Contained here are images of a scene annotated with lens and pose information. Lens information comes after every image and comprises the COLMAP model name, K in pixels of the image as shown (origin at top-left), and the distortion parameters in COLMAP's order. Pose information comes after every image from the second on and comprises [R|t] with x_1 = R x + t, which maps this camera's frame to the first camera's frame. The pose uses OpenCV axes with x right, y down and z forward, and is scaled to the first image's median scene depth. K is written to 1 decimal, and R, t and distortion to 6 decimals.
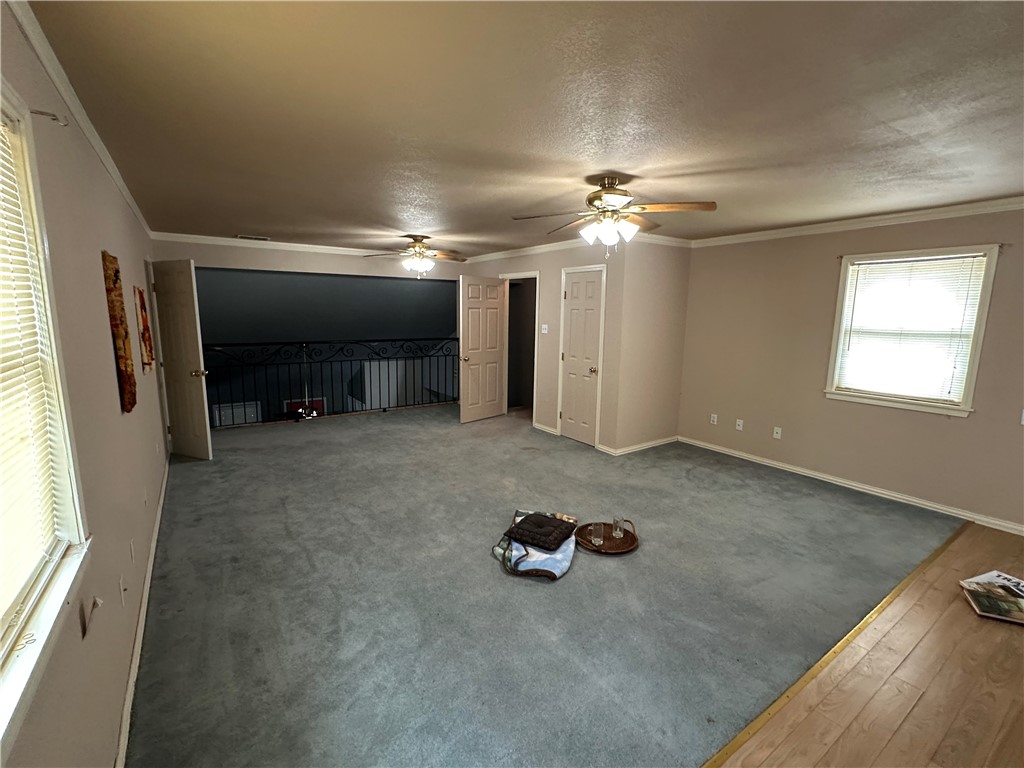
lens RADIAL K [[461.9, 0, 515.1], [0, 461.9, 386.6], [0, 0, 1]] dist [-0.001651, -0.000215]
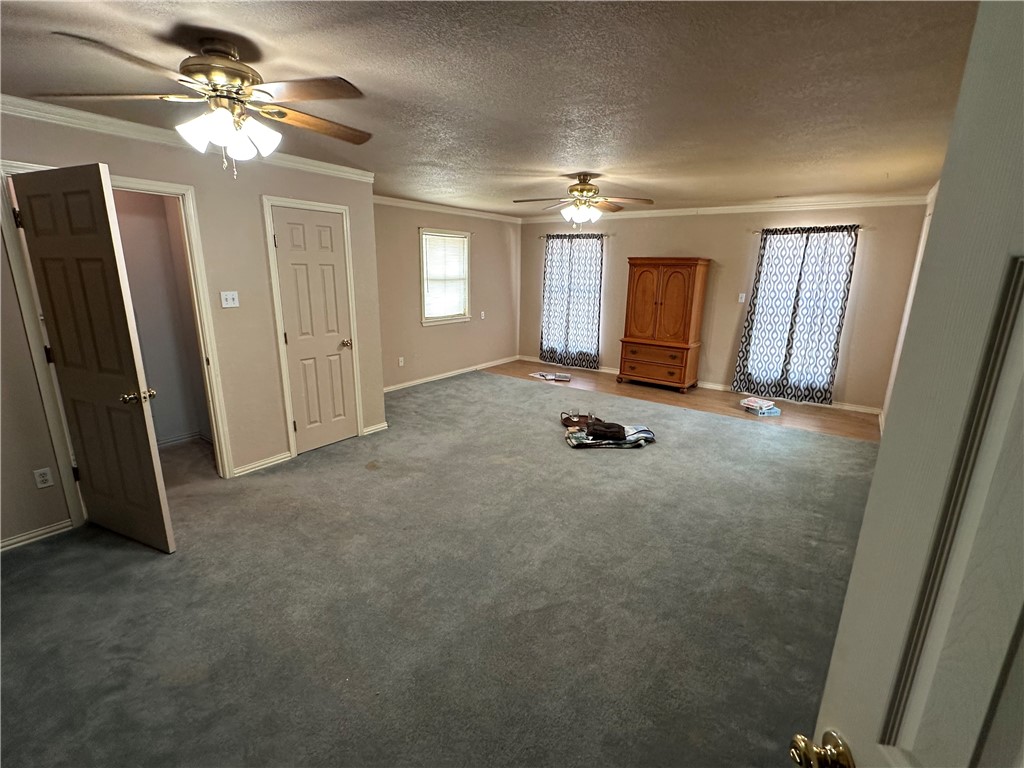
lens RADIAL K [[461.9, 0, 515.1], [0, 461.9, 386.6], [0, 0, 1]] dist [-0.001651, -0.000215]
pose [[-0.328105, -0.251989, 0.910411, -0.652136], [0.133316, 0.941766, 0.308713, -0.169423], [-0.935187, 0.222663, -0.275404, 0.953502]]
